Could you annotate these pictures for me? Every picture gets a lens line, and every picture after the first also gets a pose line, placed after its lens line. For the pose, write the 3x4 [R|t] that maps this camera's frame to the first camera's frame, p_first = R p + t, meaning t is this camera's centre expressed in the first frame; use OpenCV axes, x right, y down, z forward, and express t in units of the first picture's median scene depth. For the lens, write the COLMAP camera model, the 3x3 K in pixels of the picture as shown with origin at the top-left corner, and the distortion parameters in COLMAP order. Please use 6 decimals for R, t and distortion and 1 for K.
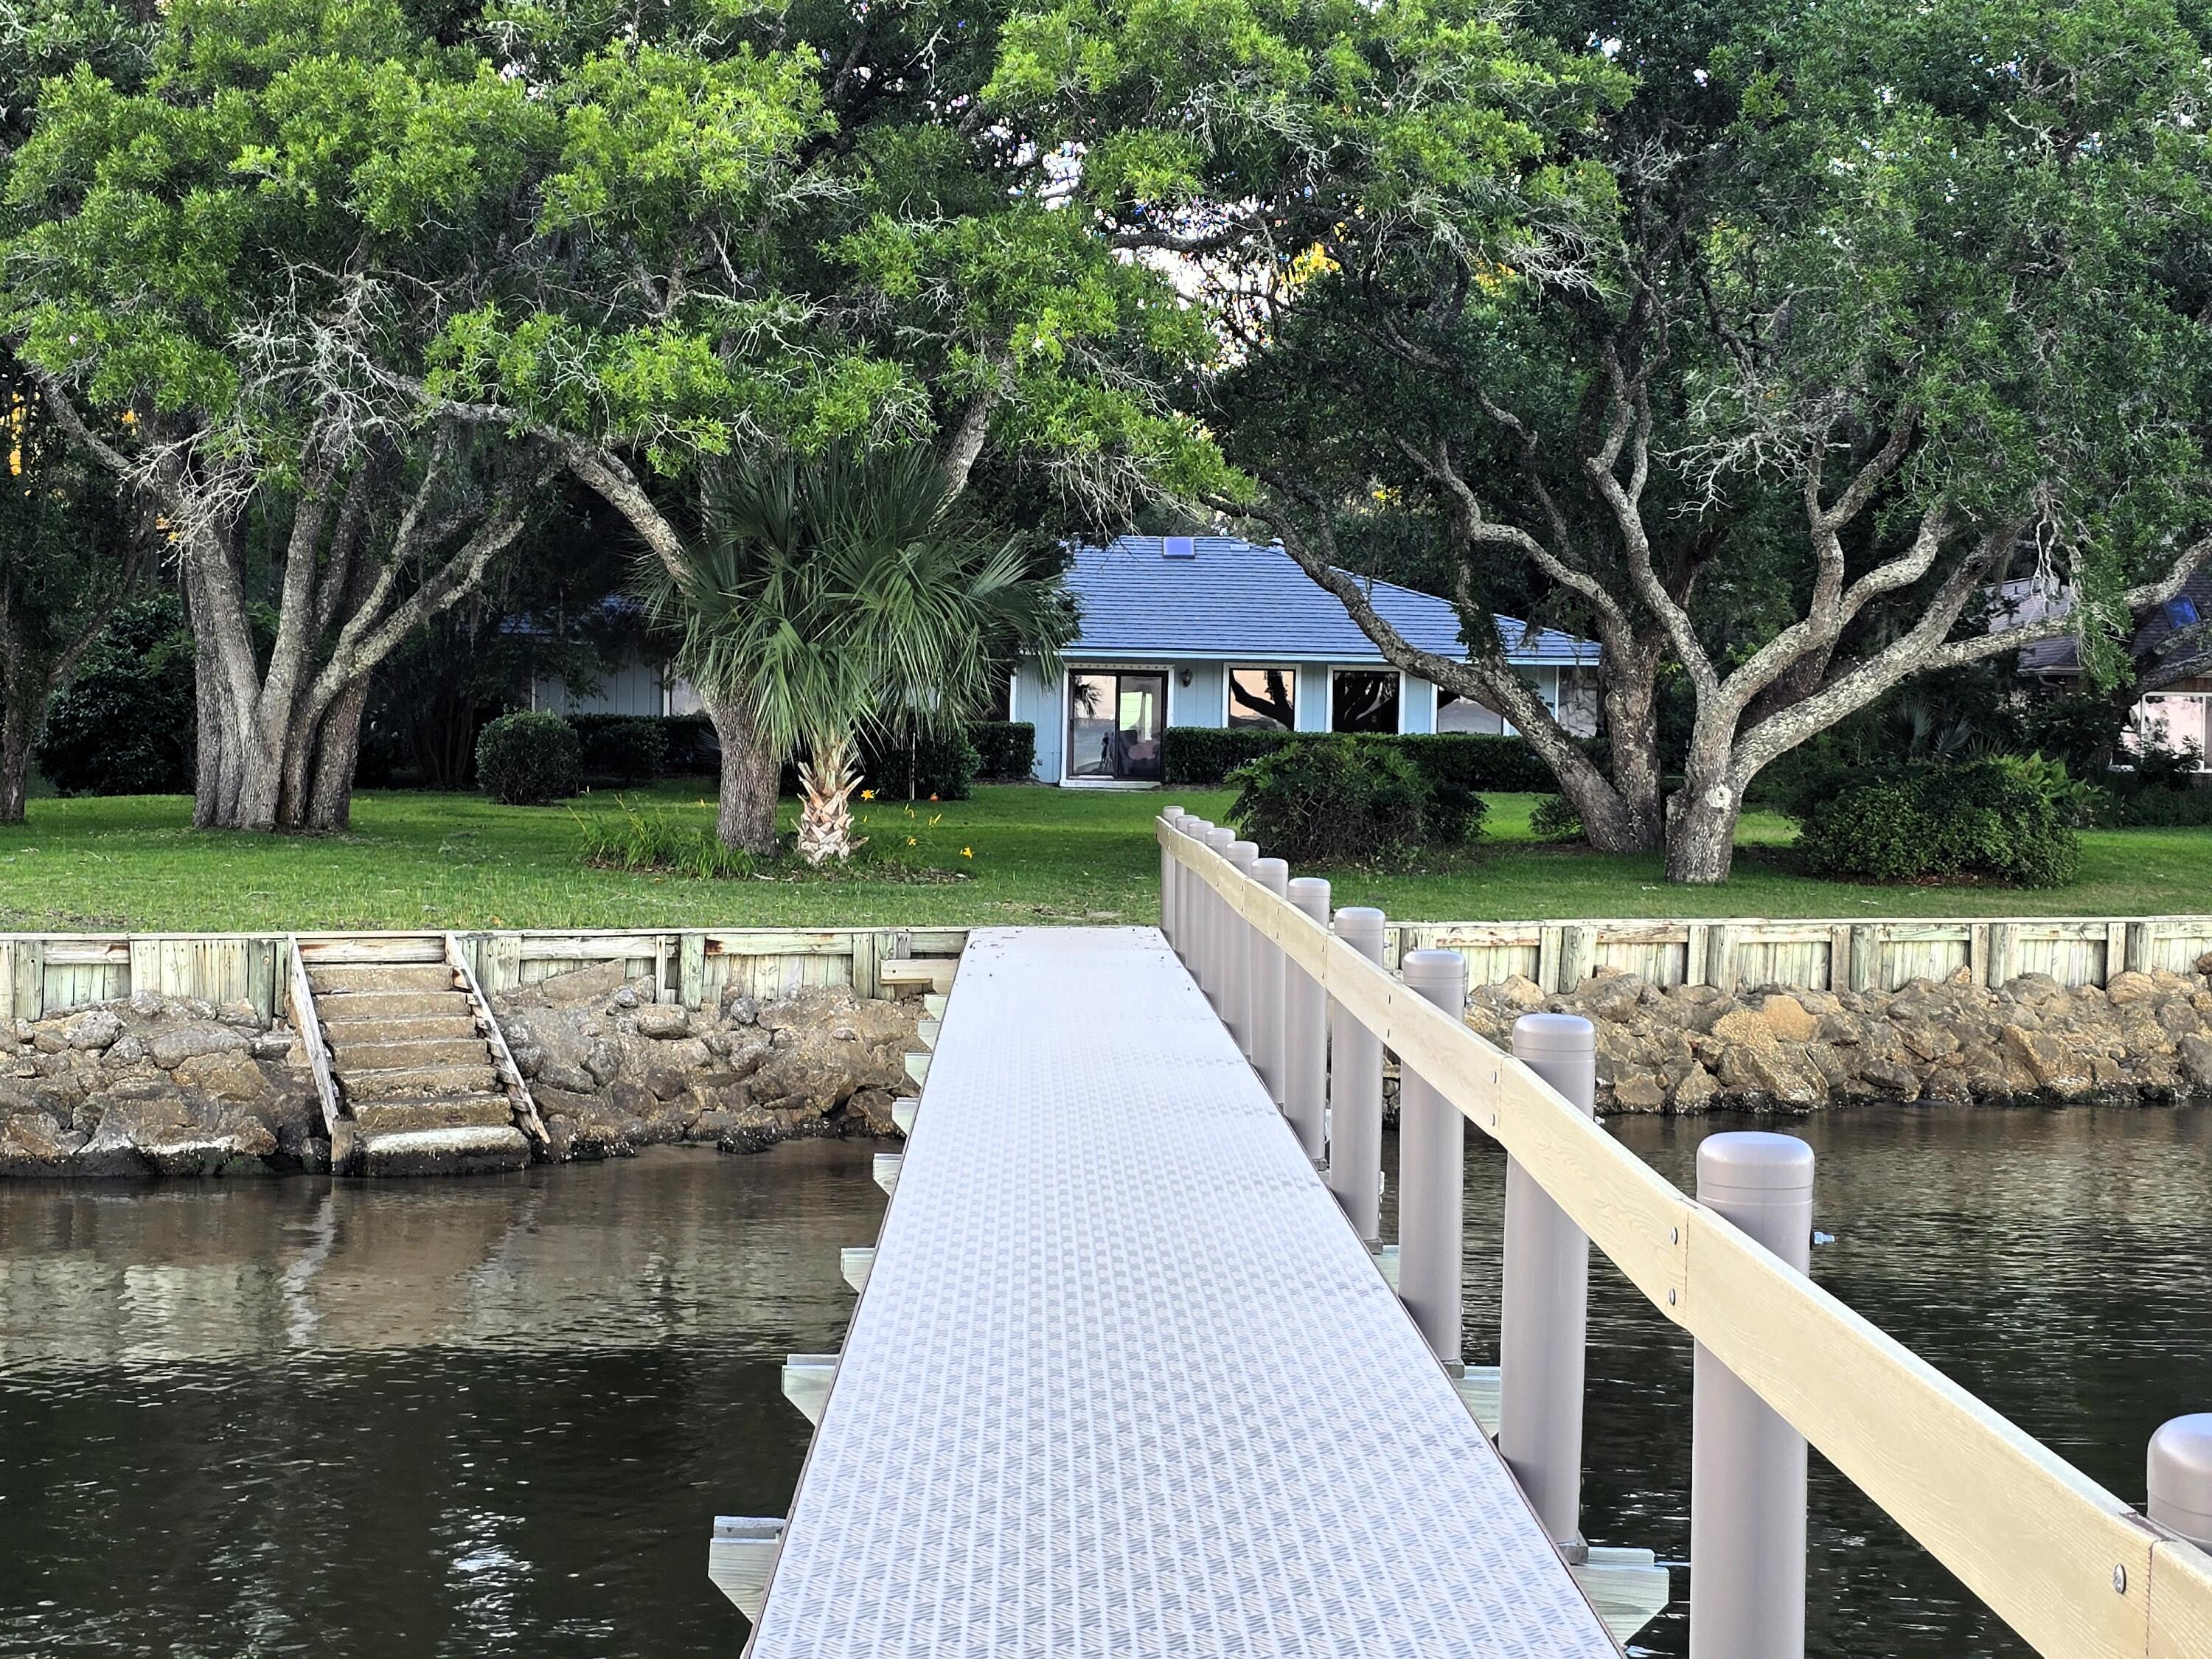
lens RADIAL K [[1485.5, 0, 1106.0], [0, 1485.5, 829.5], [0, 0, 1]] dist [-0.000272, -0.000164]
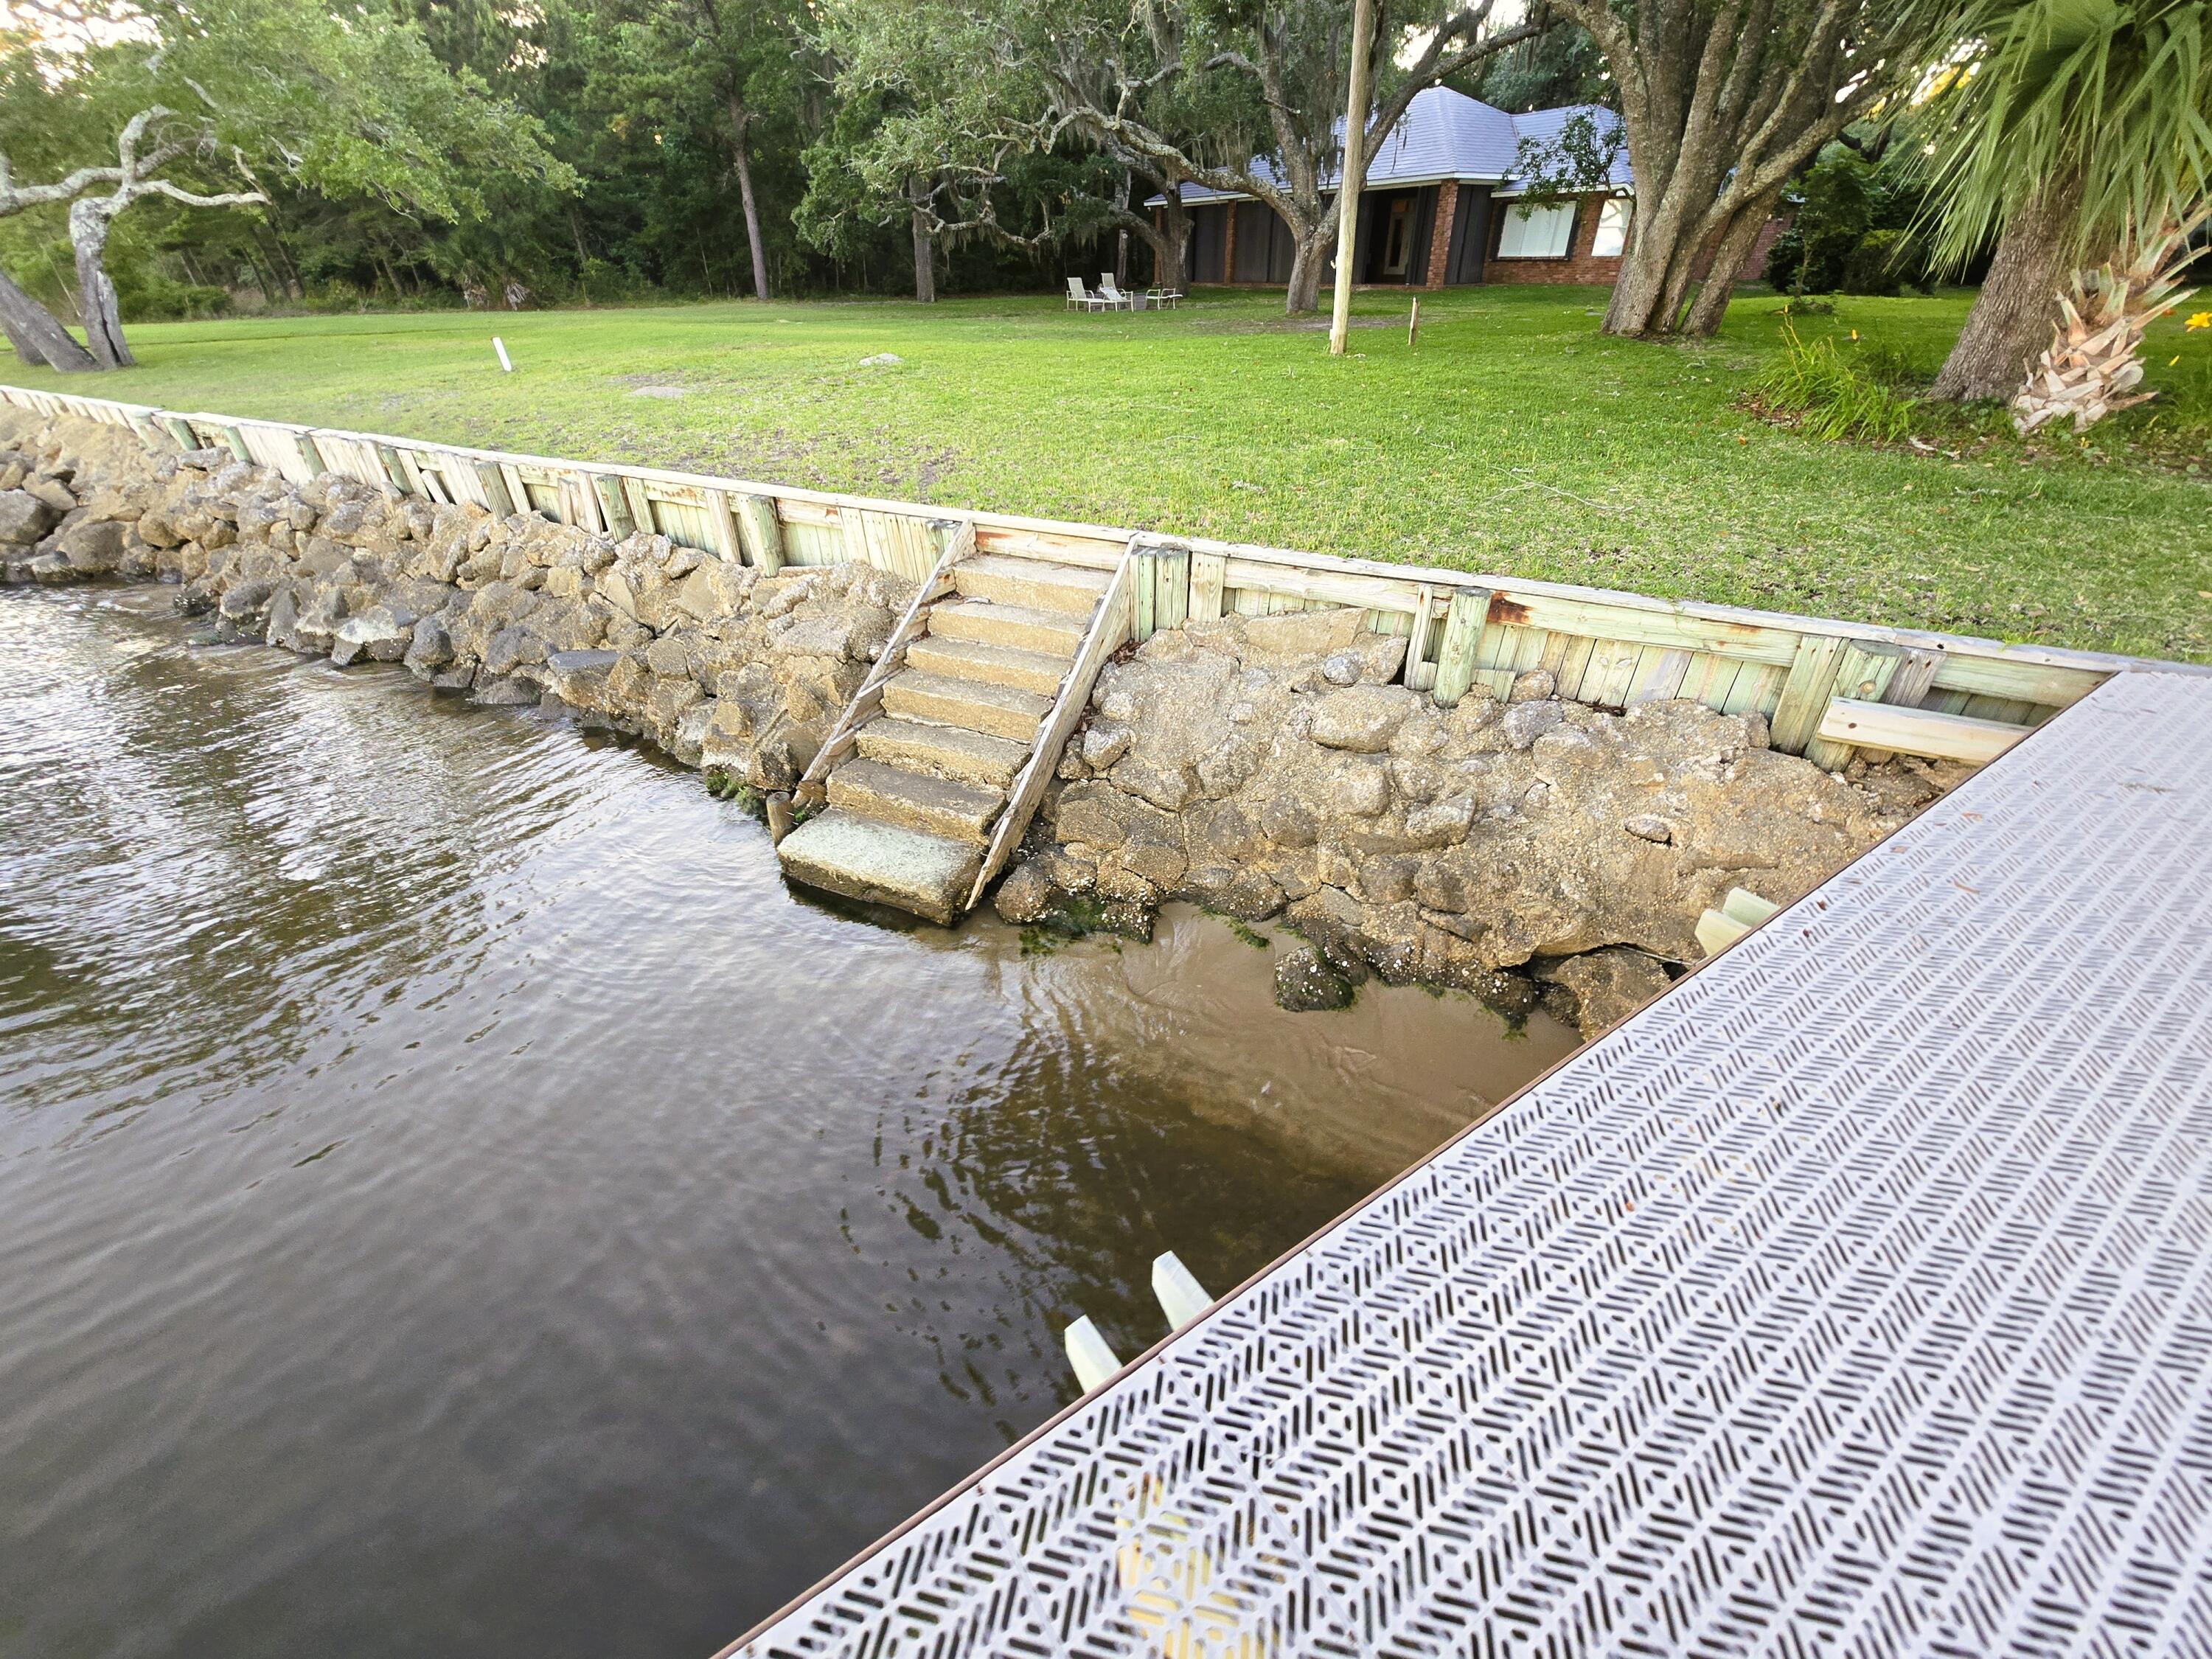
lens RADIAL K [[905.4, 0, 1106.0], [0, 905.4, 829.5], [0, 0, 1]] dist [-0.000913, 0.000155]
pose [[0.517627, 0.430141, -0.739622, -0.014021], [-0.020297, 0.870372, 0.491976, -0.015751], [0.855366, -0.239648, 0.459259, 0.353408]]
